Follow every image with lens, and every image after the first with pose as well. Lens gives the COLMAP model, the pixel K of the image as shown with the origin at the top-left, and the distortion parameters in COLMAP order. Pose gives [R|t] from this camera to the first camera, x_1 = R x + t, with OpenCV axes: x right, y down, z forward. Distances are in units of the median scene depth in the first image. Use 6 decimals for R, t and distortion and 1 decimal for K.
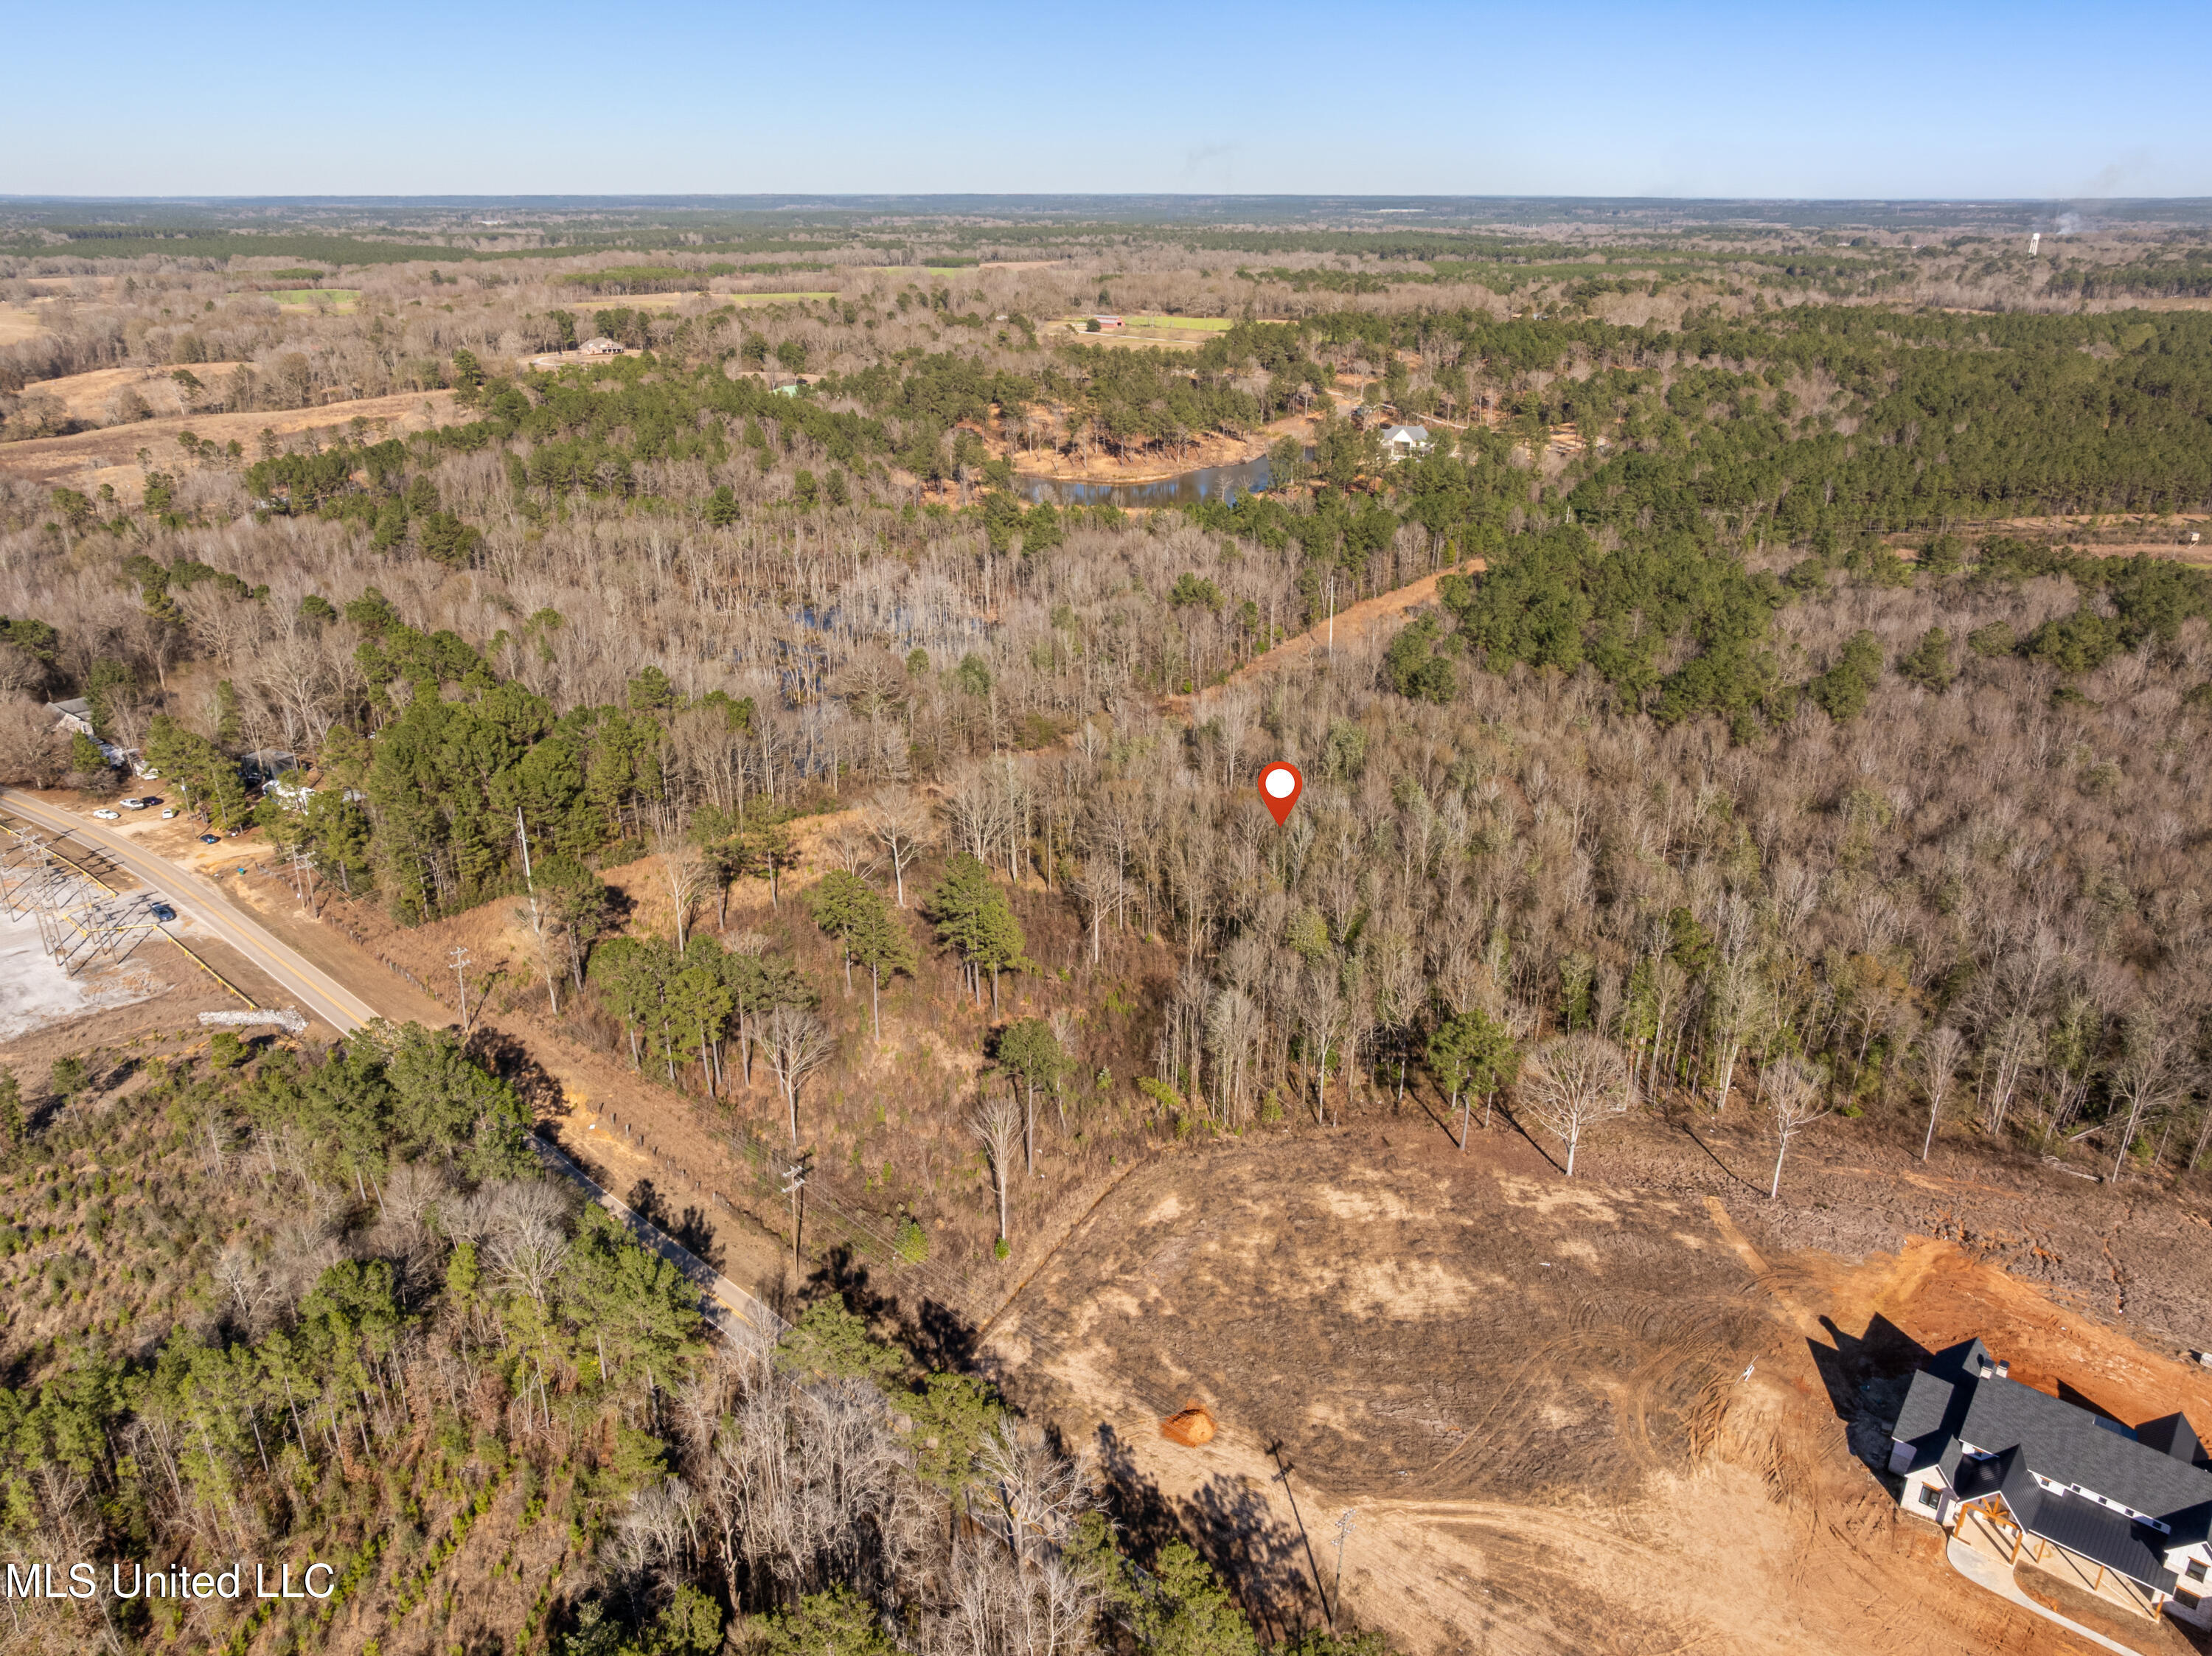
lens RADIAL K [[1573.9, 0, 1106.0], [0, 1573.9, 828.0], [0, 0, 1]] dist [-0.030123, -0.000572]
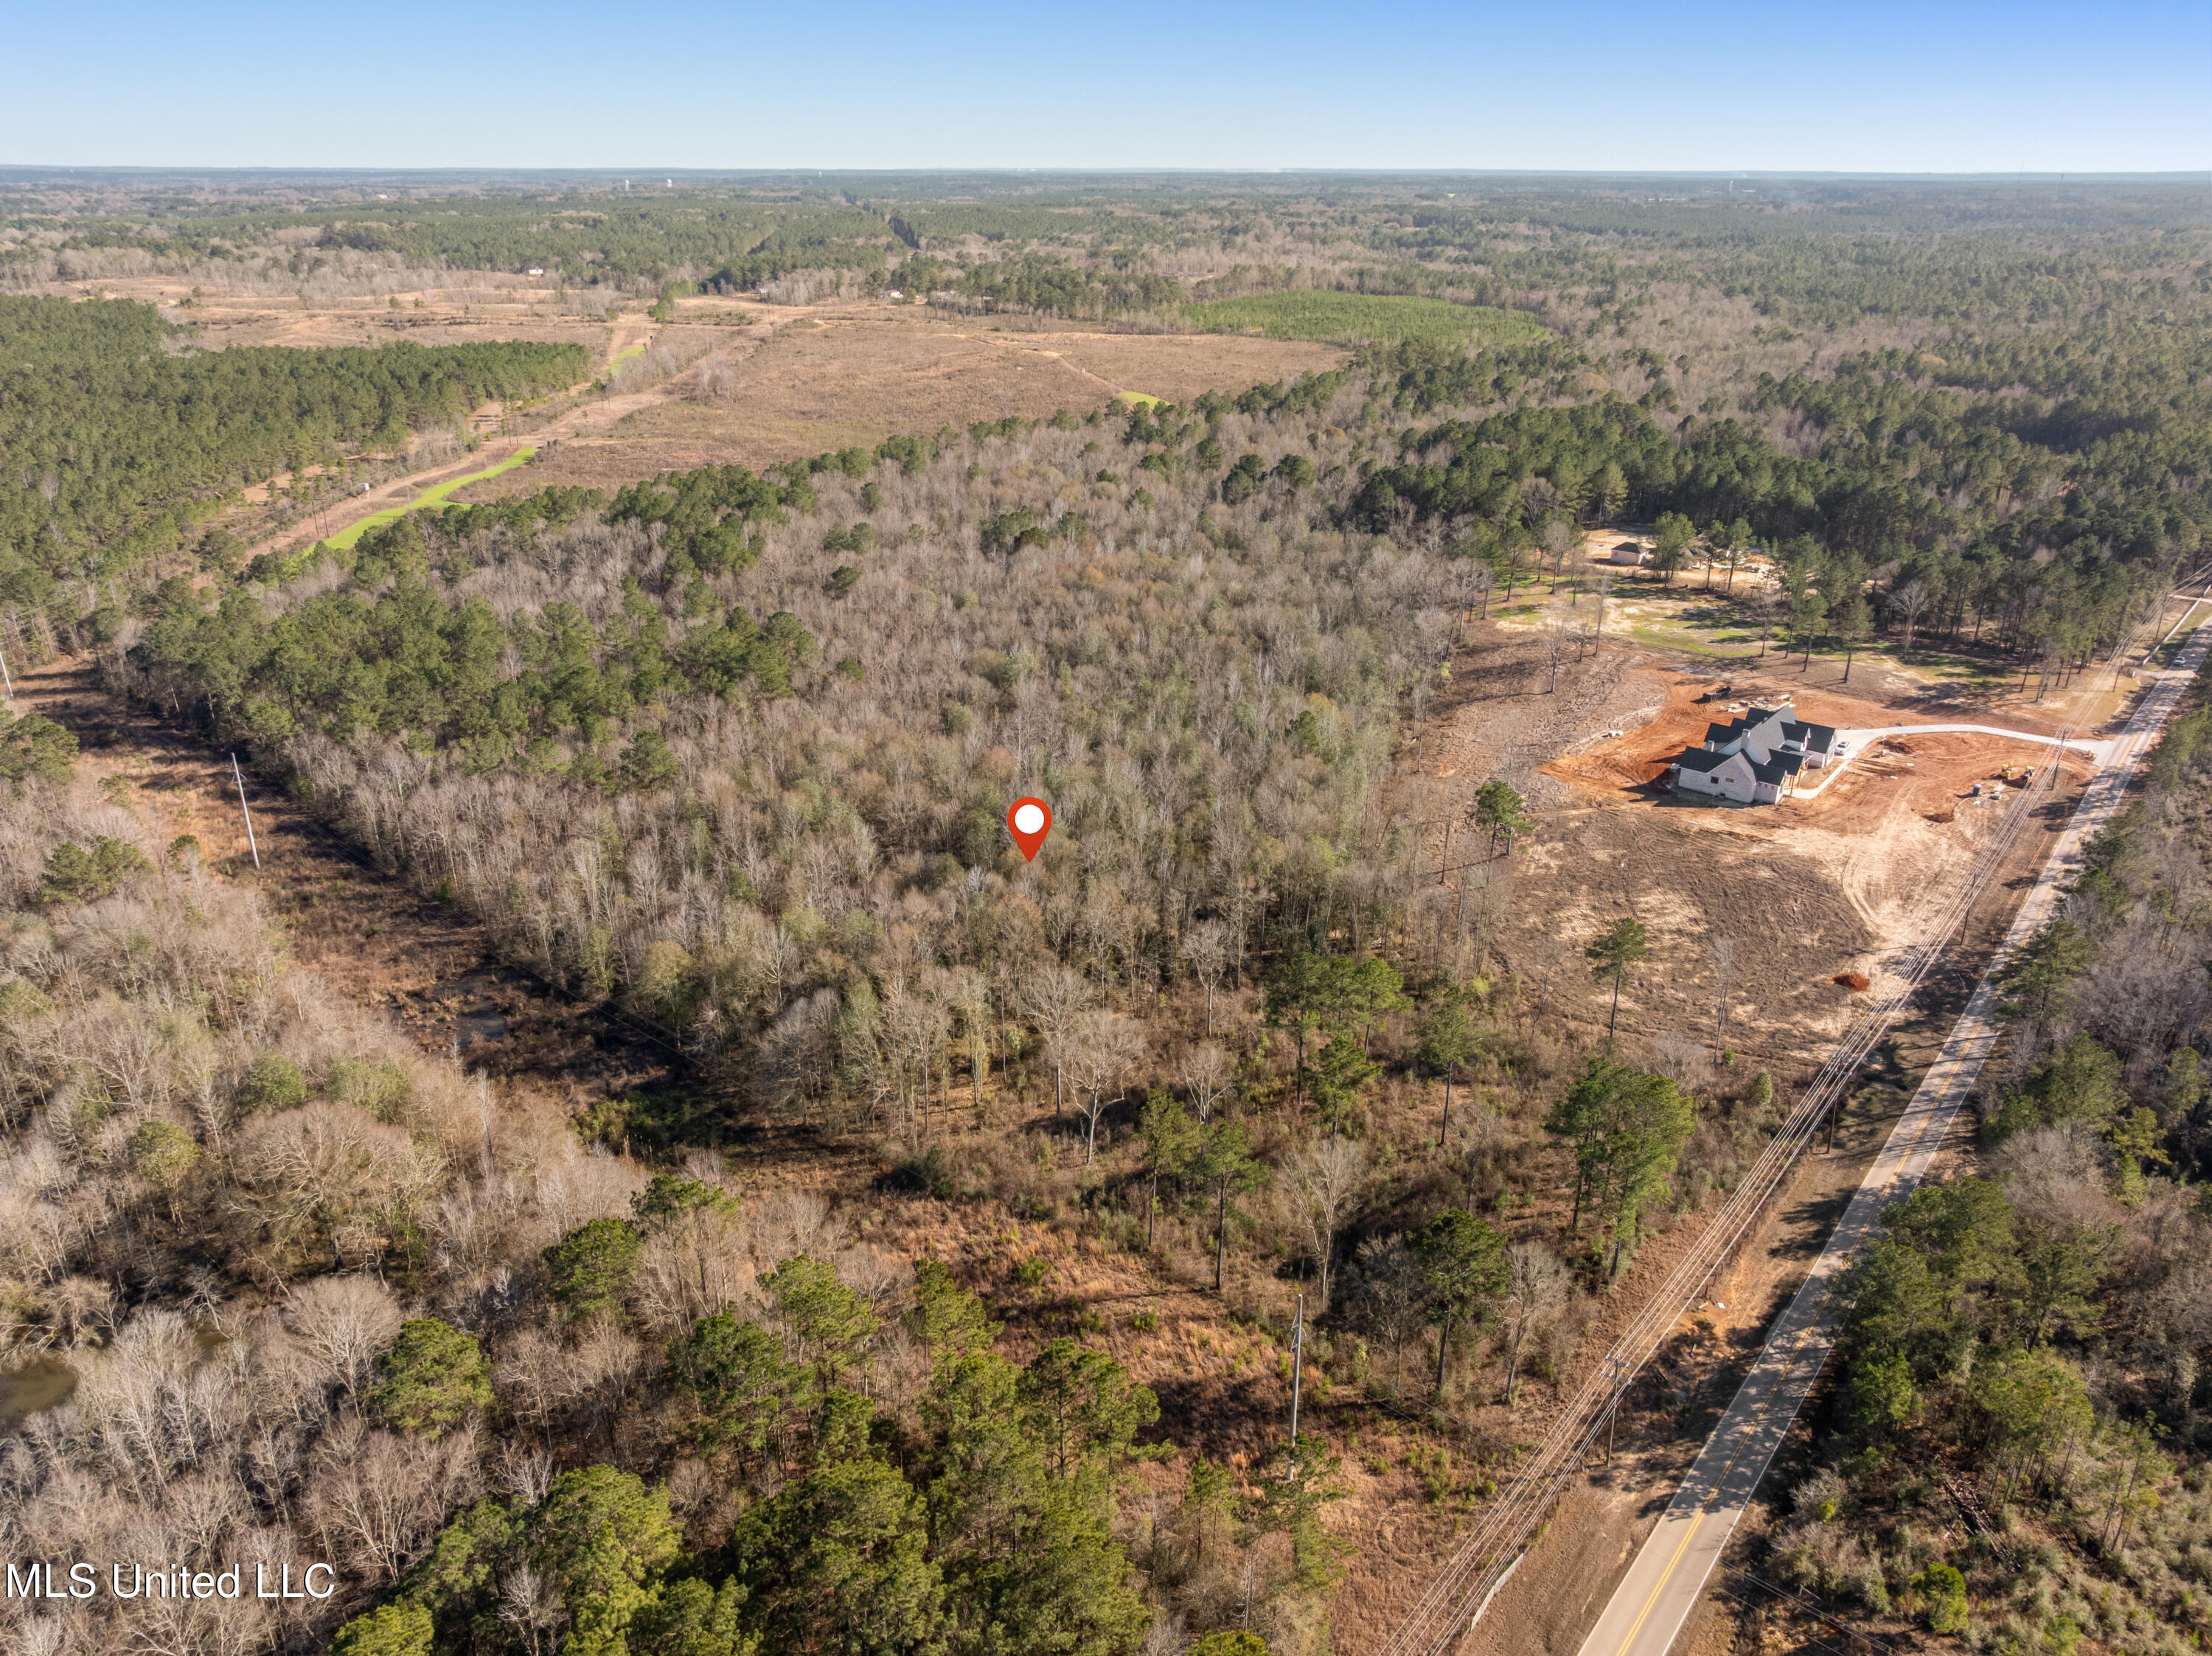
lens RADIAL K [[1573.9, 0, 1106.0], [0, 1573.9, 828.0], [0, 0, 1]] dist [-0.030123, -0.000572]
pose [[-0.028513, -0.400623, 0.915799, -1.165543], [0.385778, 0.840782, 0.379817, -0.569674], [-0.922151, 0.364125, 0.130579, 1.277236]]
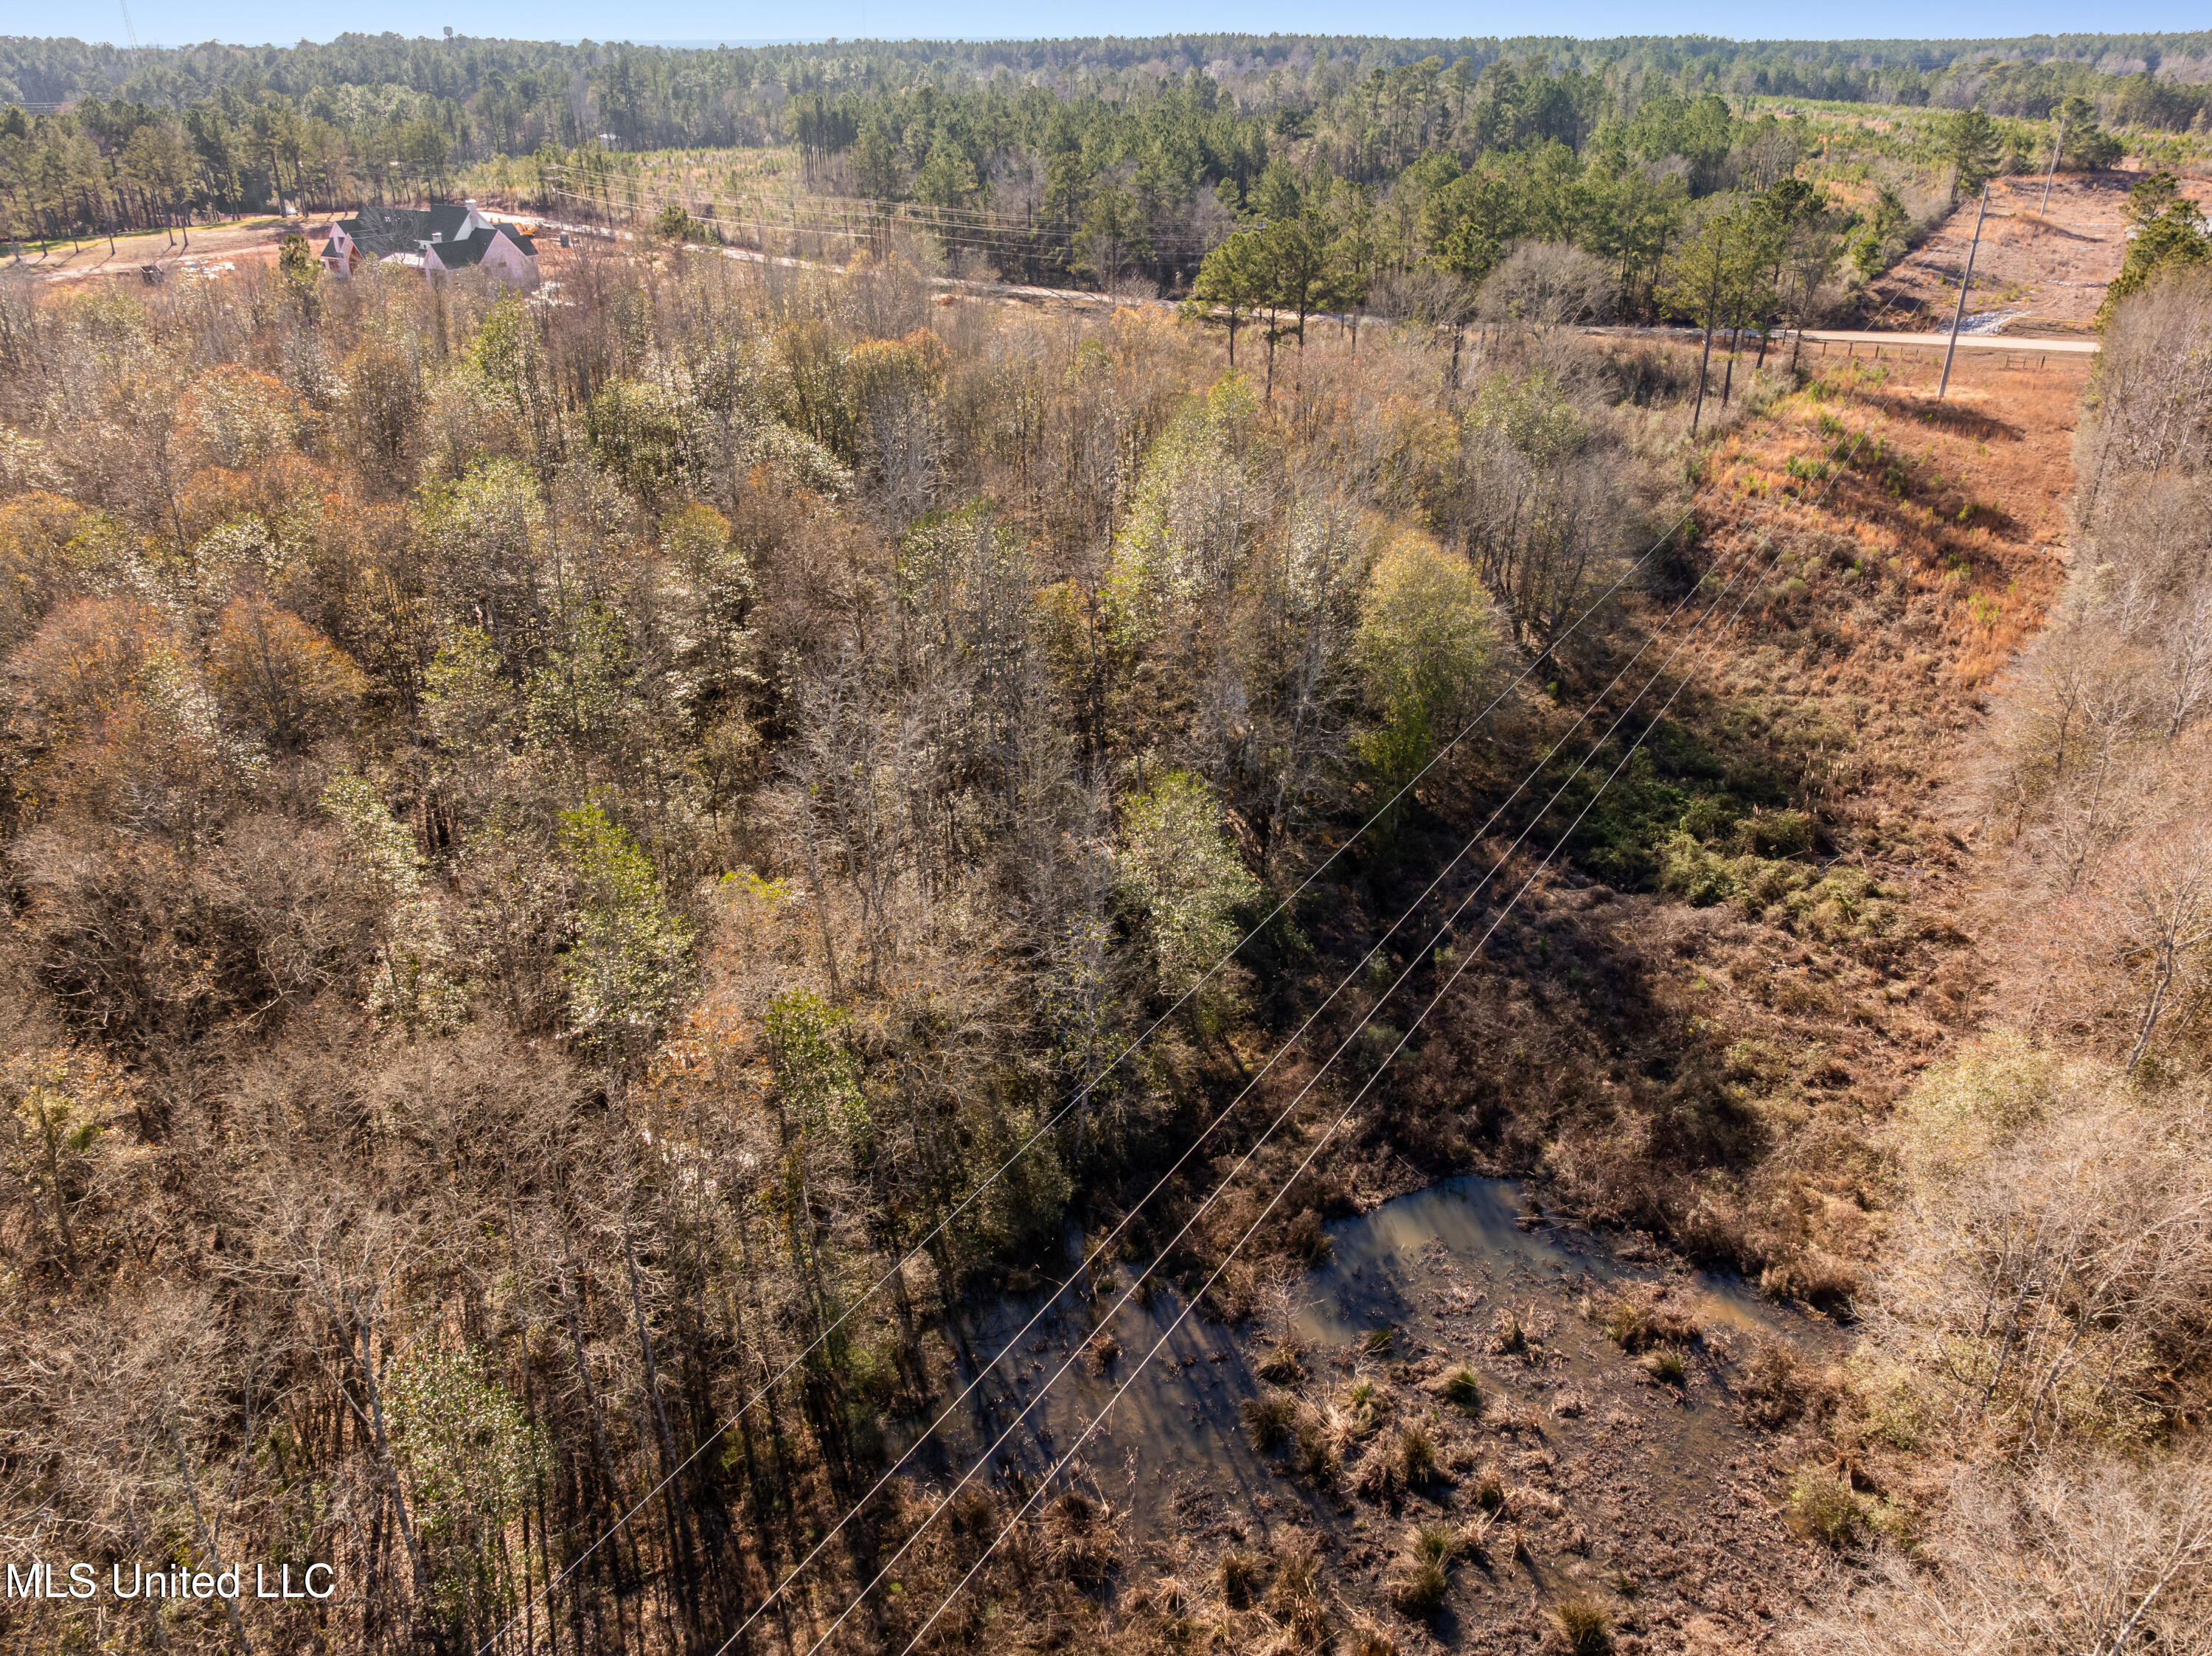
lens RADIAL K [[1573.9, 0, 1106.0], [0, 1573.9, 828.0], [0, 0, 1]] dist [-0.030123, -0.000572]
pose [[-0.984396, 0.075375, -0.159007, 0.171439], [-0.071446, 0.654577, 0.752612, -0.425980], [0.160811, 0.752229, -0.638977, 2.171871]]
